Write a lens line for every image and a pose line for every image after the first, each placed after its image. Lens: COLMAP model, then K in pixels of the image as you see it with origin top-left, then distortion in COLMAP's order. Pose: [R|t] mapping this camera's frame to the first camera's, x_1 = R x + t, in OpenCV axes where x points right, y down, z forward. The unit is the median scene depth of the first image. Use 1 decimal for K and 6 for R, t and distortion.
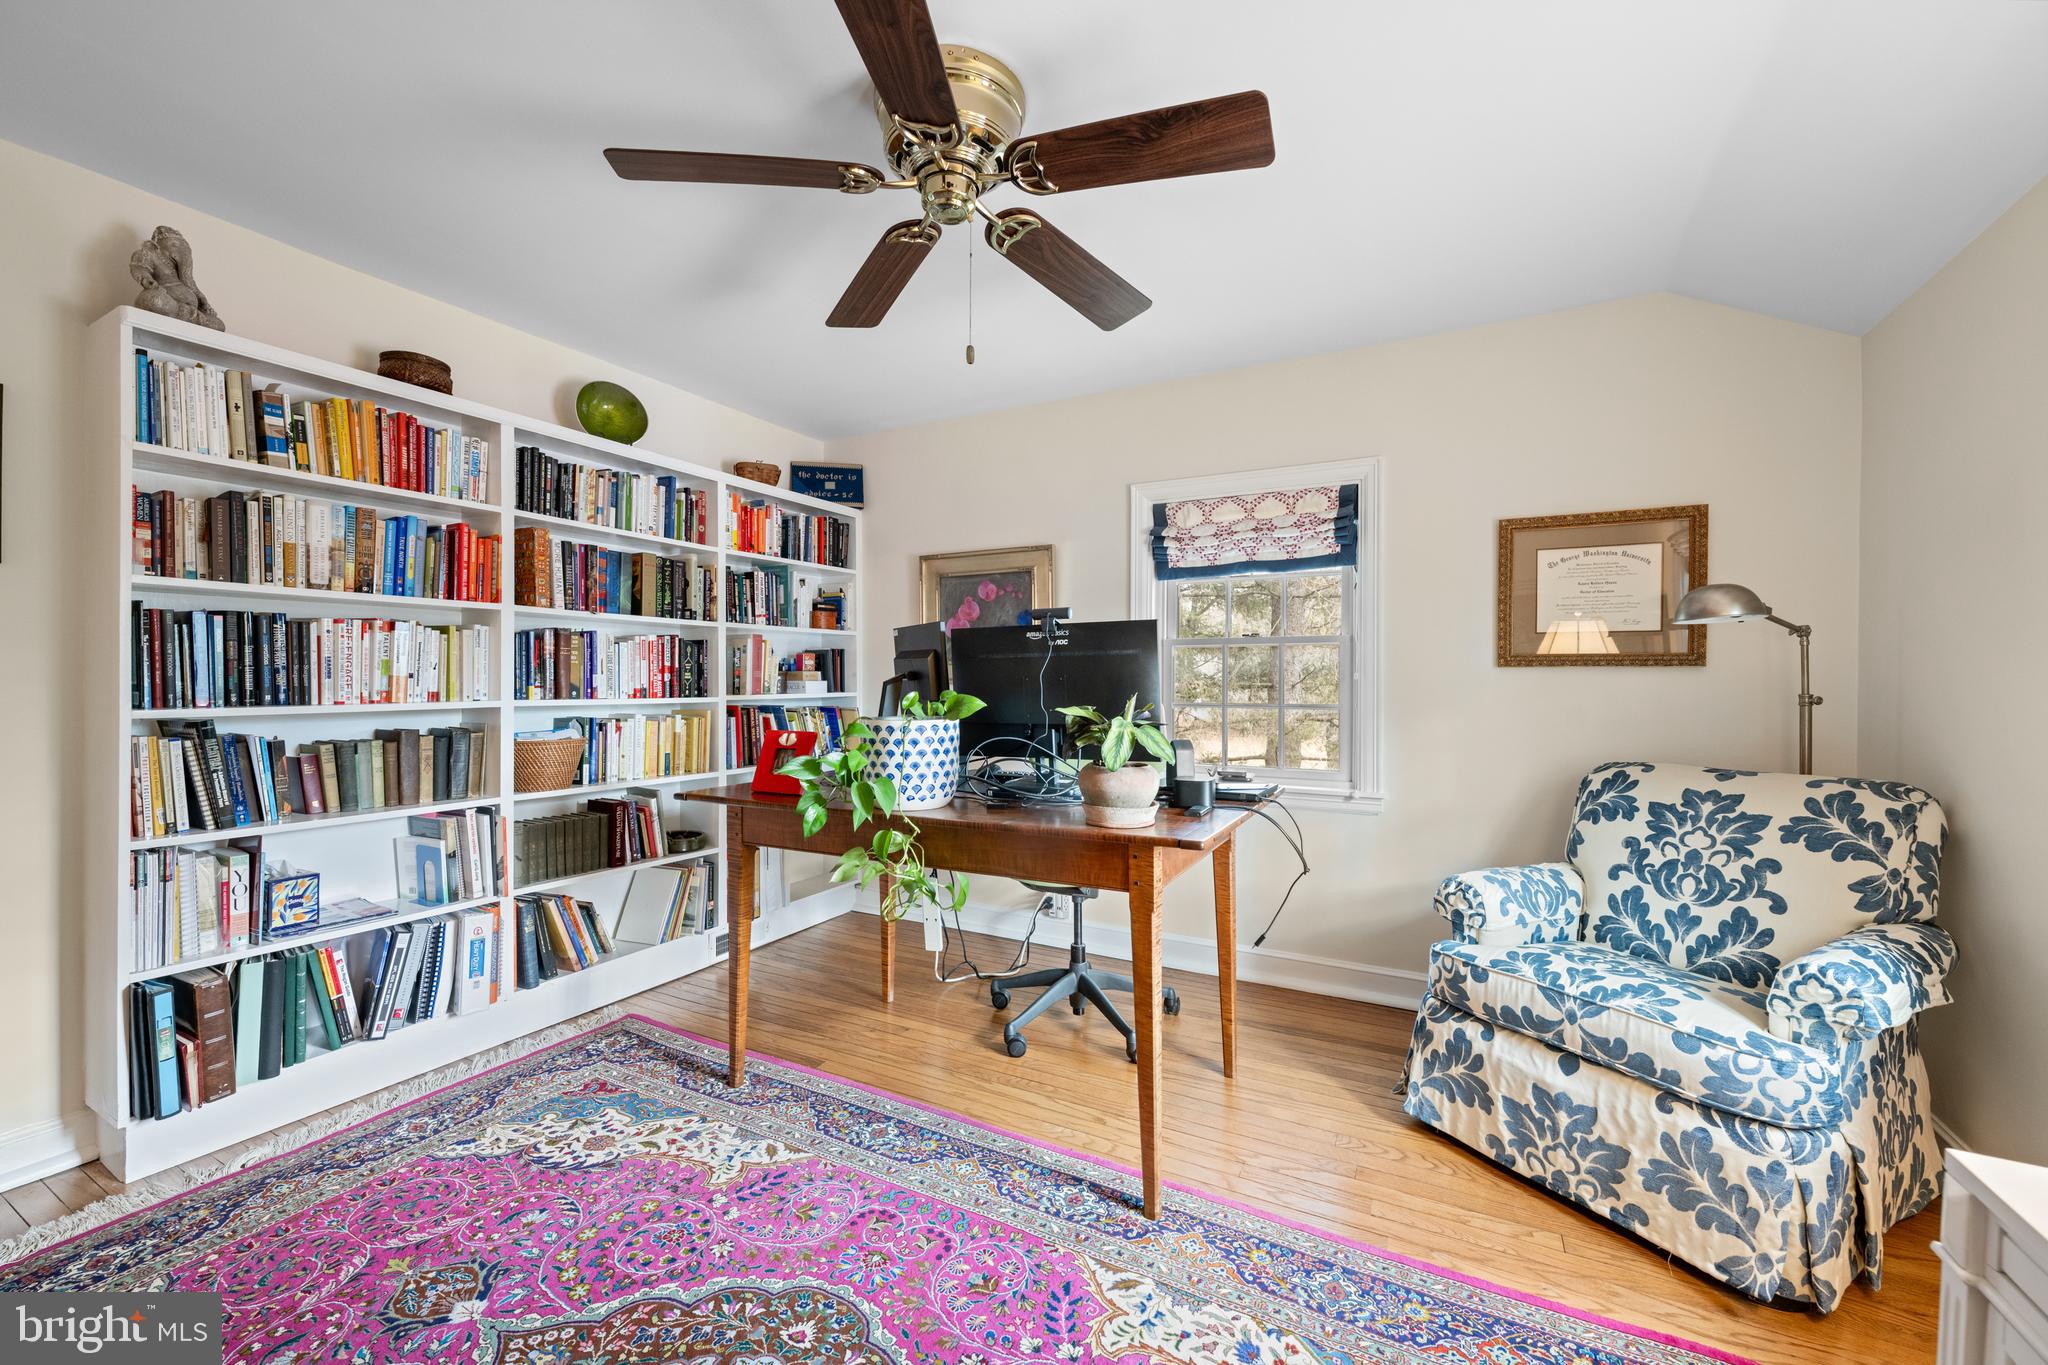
lens RADIAL K [[820.8, 0, 1013.3], [0, 820.8, 684.3], [0, 0, 1]] dist [-0.001009, -0.000202]
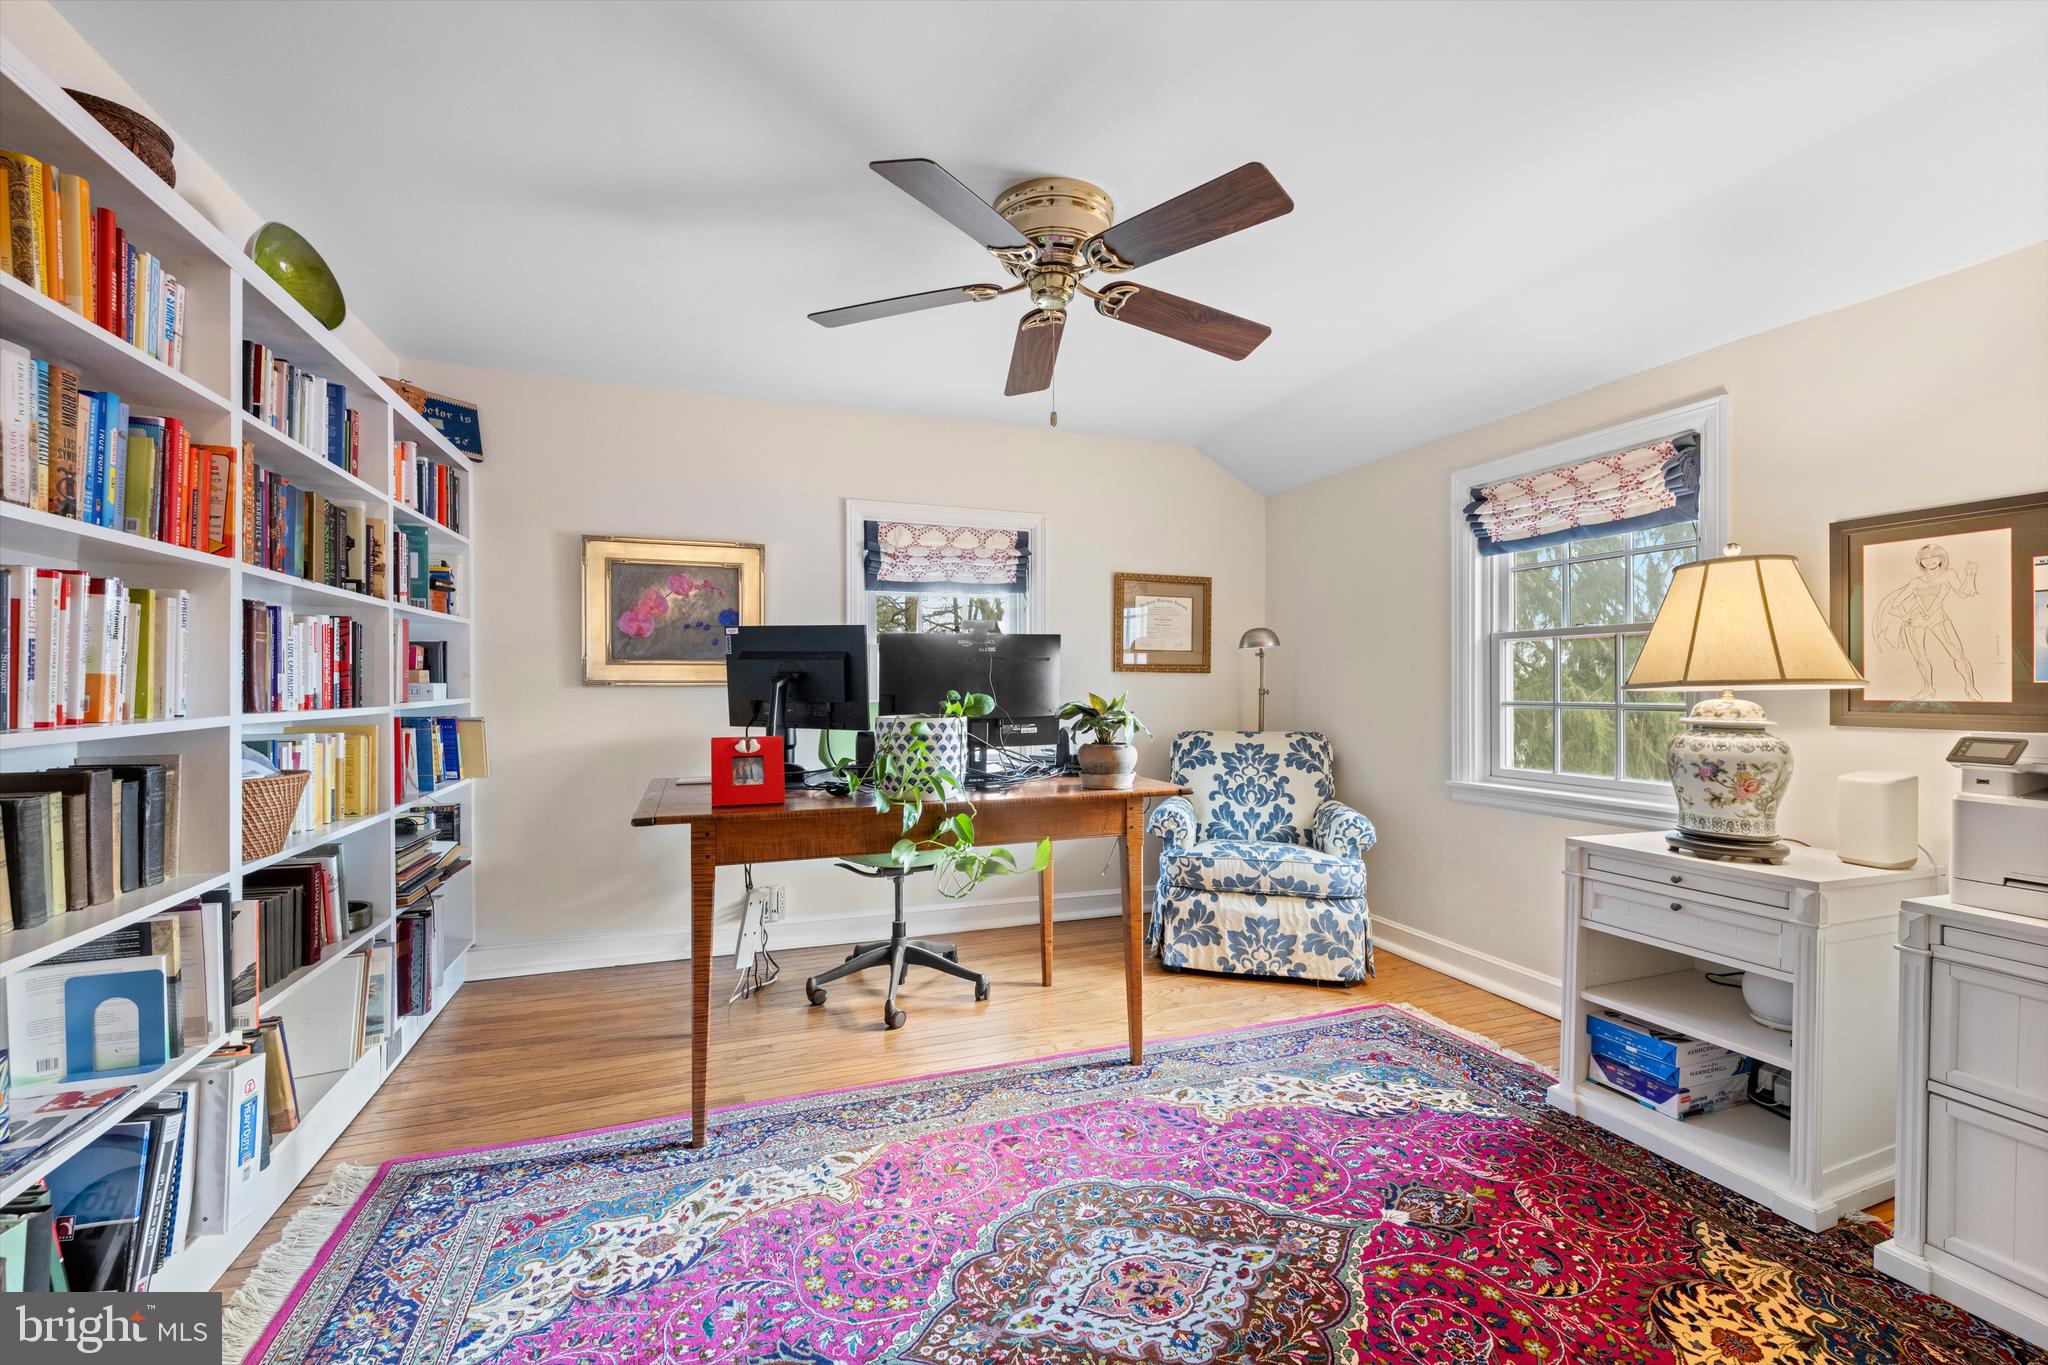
lens RADIAL K [[860.6, 0, 1013.5], [0, 860.6, 684.0], [0, 0, 1]] dist [-0.004325, 0.001211]
pose [[0.657205, -0.003159, 0.753705, -0.923094], [0.004916, 0.999988, -0.000096, -0.001068], [-0.753696, 0.003769, 0.657212, 0.164645]]
